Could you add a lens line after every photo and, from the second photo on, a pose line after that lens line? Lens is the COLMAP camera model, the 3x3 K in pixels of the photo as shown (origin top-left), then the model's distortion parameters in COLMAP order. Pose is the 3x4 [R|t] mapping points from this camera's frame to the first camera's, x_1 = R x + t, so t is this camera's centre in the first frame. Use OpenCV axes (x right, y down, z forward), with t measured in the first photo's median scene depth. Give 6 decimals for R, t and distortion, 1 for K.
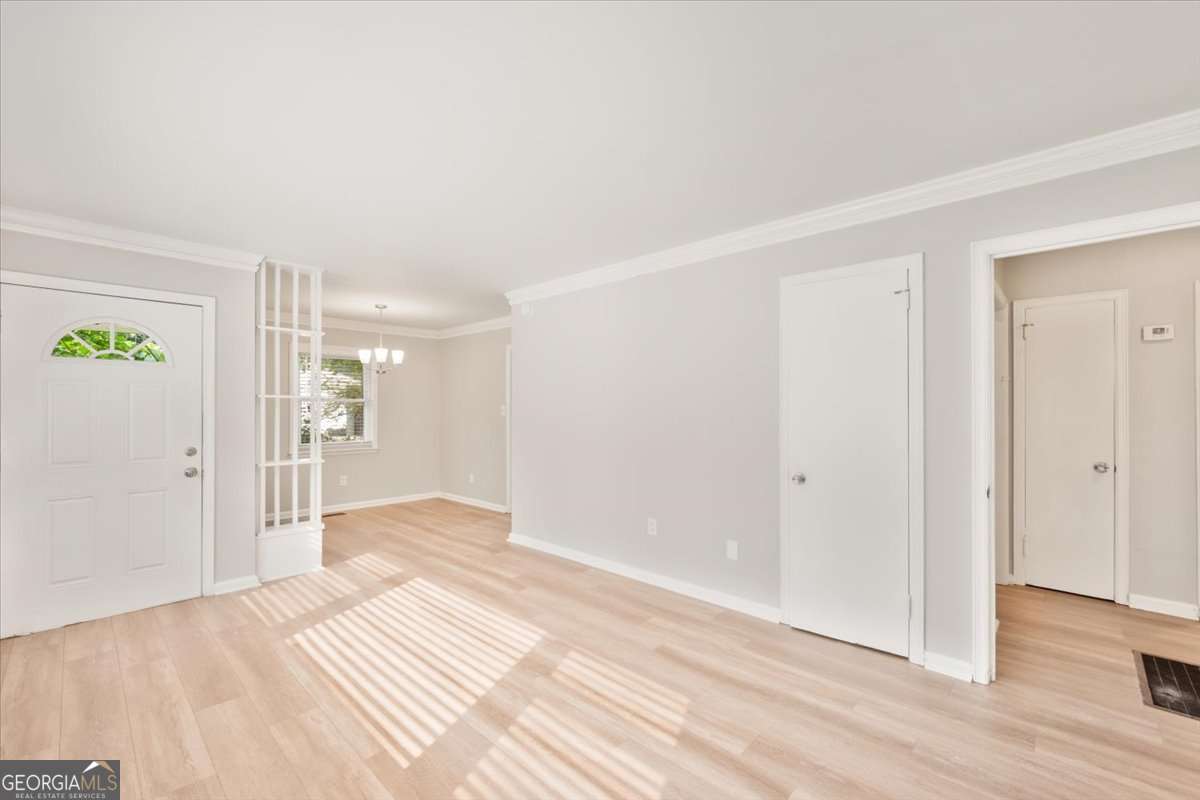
lens RADIAL K [[503.6, 0, 606.1], [0, 503.6, 407.5], [0, 0, 1]] dist [-0.001385, -0.003210]
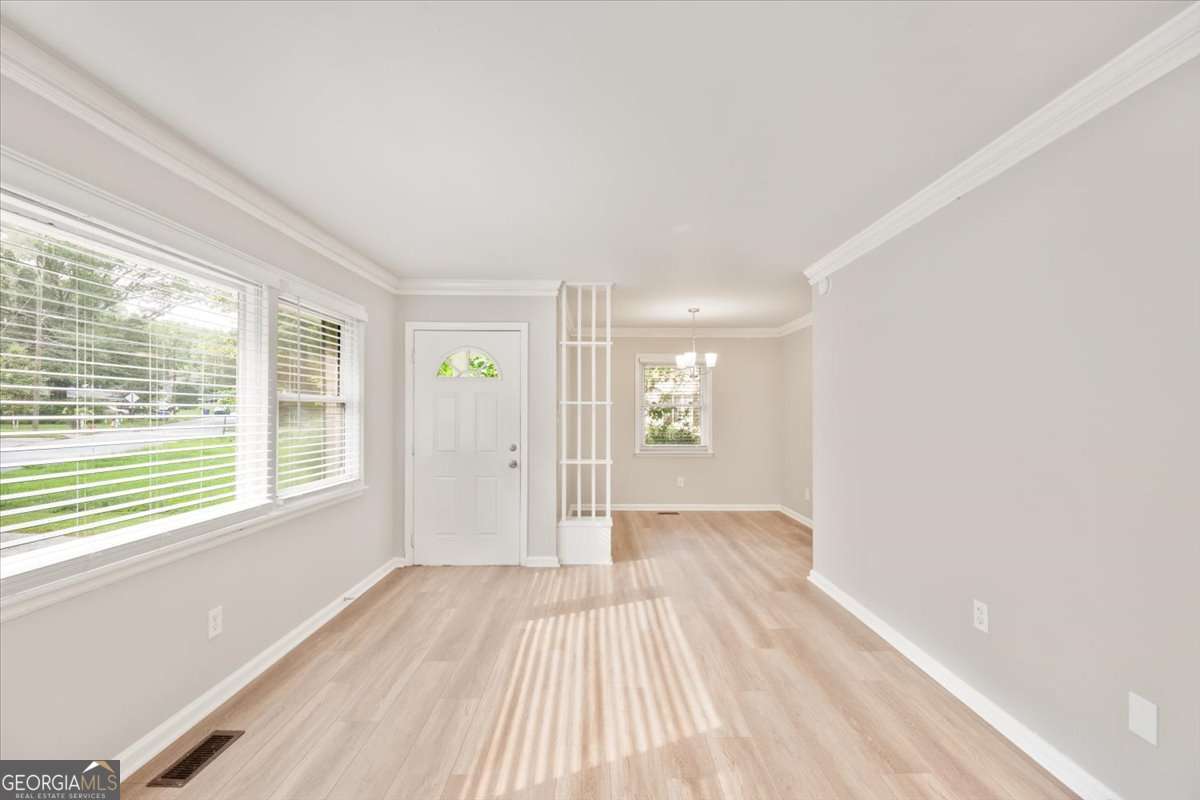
lens RADIAL K [[503.6, 0, 602.5], [0, 503.6, 406.7], [0, 0, 1]] dist [-0.001385, -0.003210]
pose [[0.682988, -0.006430, -0.730401, 0.224856], [-0.000338, 0.999958, -0.009120, -0.002257], [0.730429, 0.006476, 0.682958, 0.280468]]
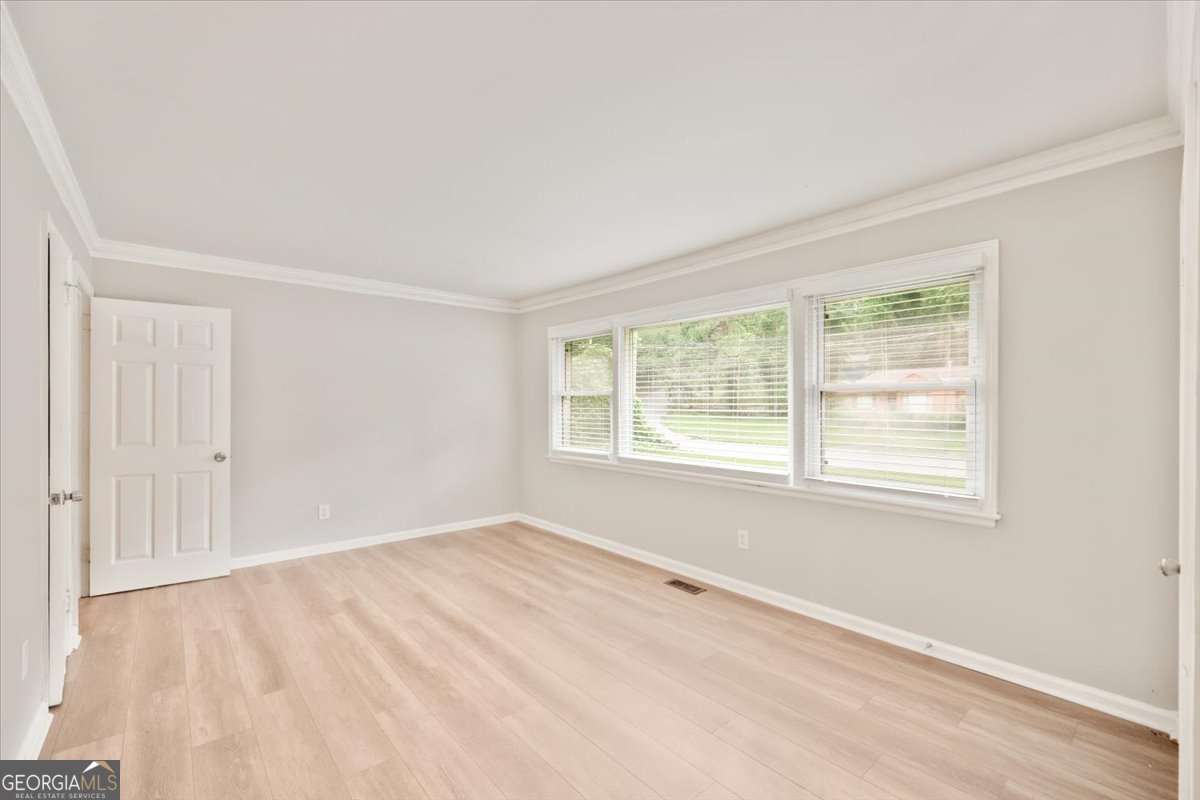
lens RADIAL K [[503.6, 0, 598.6], [0, 503.6, 404.7], [0, 0, 1]] dist [-0.001385, -0.003210]
pose [[-0.992984, -0.003251, 0.118202, -0.393663], [-0.003175, 0.999995, 0.000833, 0.004021], [-0.118204, 0.000452, -0.992989, 1.325677]]
